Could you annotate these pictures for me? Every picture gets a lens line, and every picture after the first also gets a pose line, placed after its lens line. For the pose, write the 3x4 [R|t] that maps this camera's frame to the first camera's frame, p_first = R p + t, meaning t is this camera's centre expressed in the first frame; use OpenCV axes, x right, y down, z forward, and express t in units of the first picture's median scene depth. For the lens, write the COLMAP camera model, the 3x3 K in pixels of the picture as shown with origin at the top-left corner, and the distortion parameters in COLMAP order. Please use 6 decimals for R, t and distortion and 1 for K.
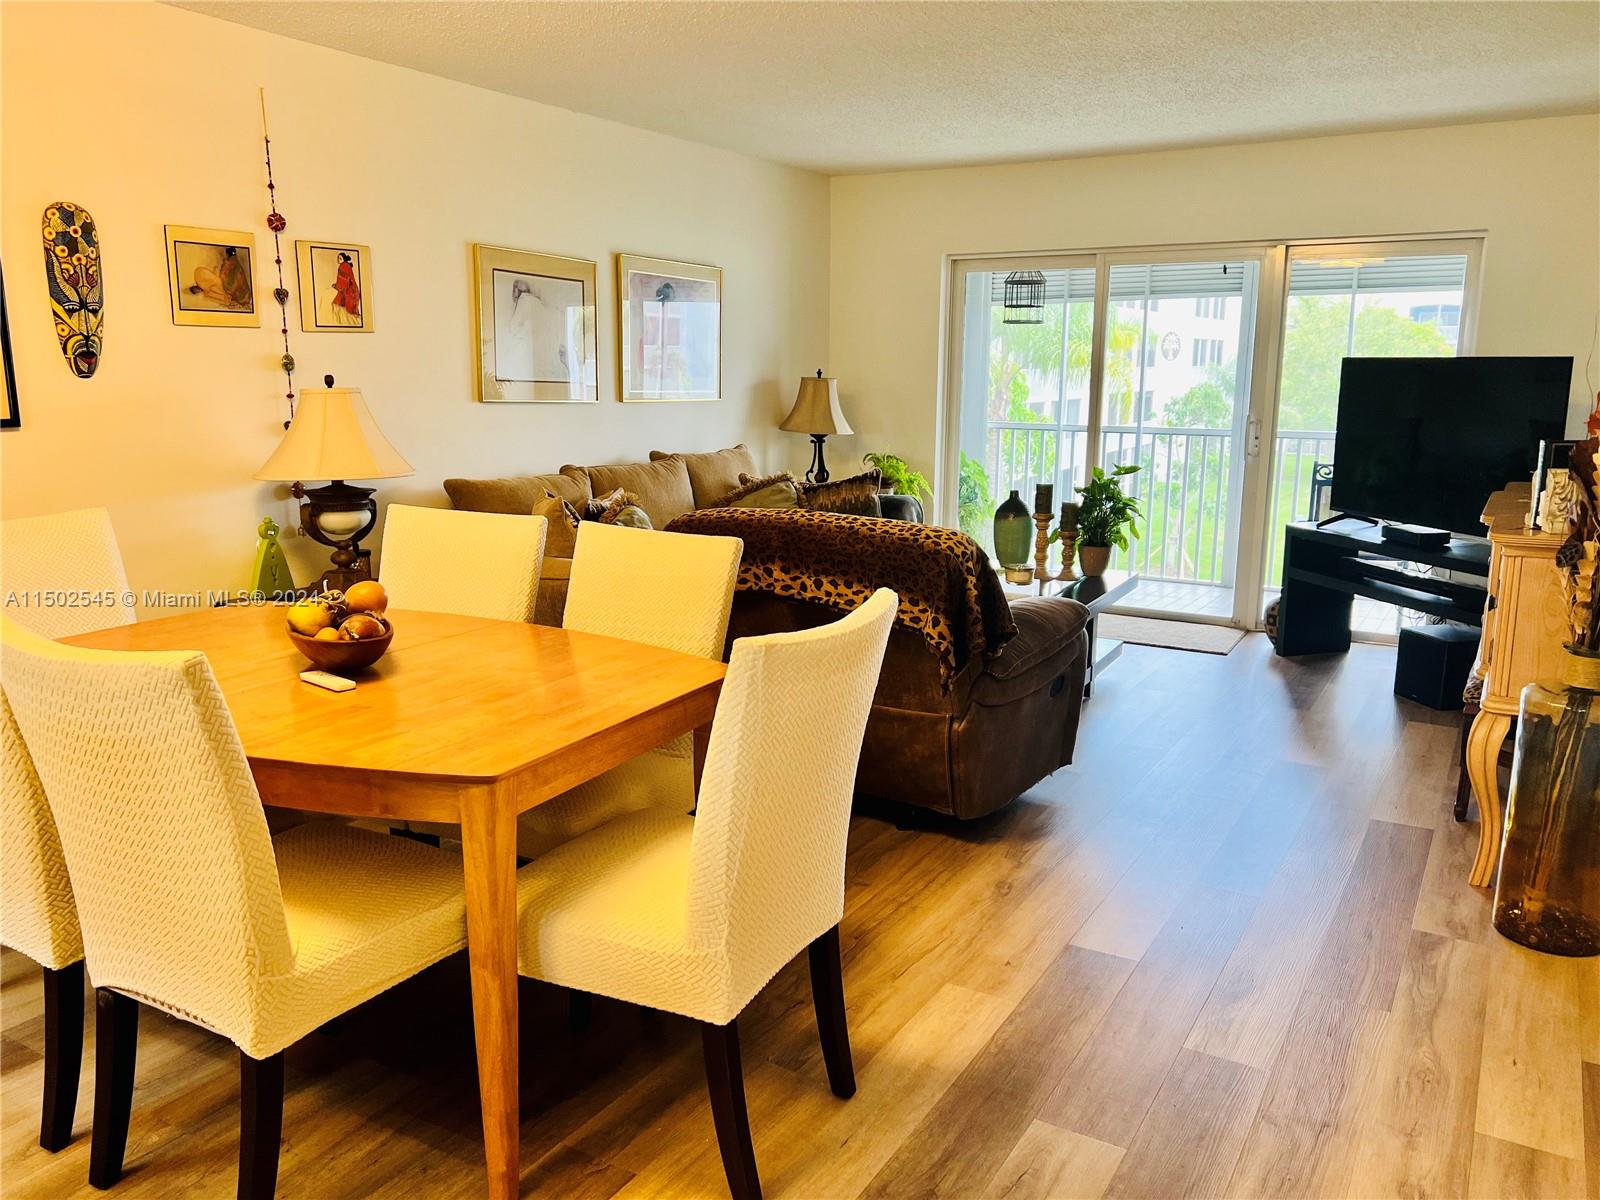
lens RADIAL K [[1212.8, 0, 810.4], [0, 1212.8, 612.7], [0, 0, 1]] dist [0.046432, -0.045621]
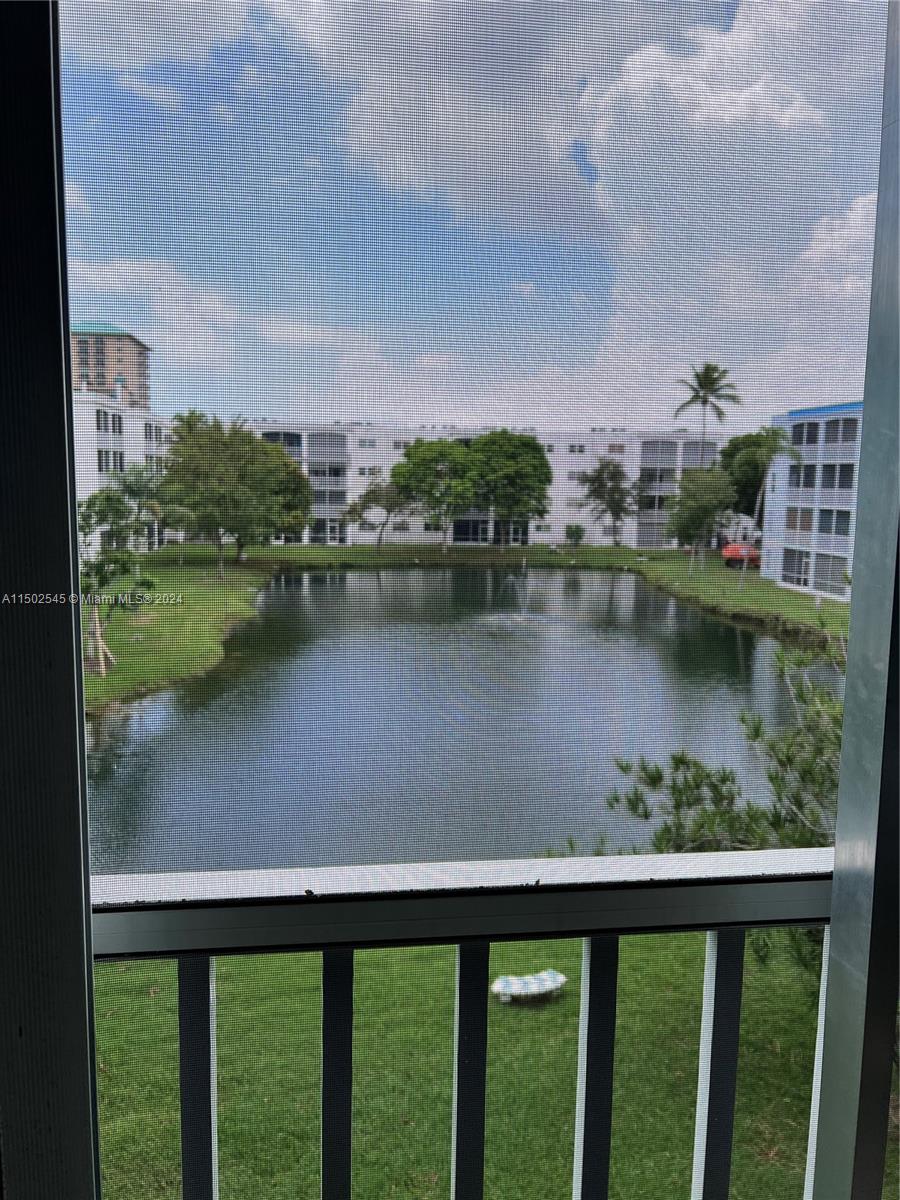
lens RADIAL K [[909.6, 0, 454.3], [0, 909.6, 597.2], [0, 0, 1]] dist [0.046432, -0.045621]
pose [[0.789136, -0.061659, 0.611115, 0.822946], [0.101252, 0.994396, -0.030417, -0.447310], [-0.605815, 0.085880, 0.790957, 2.304968]]
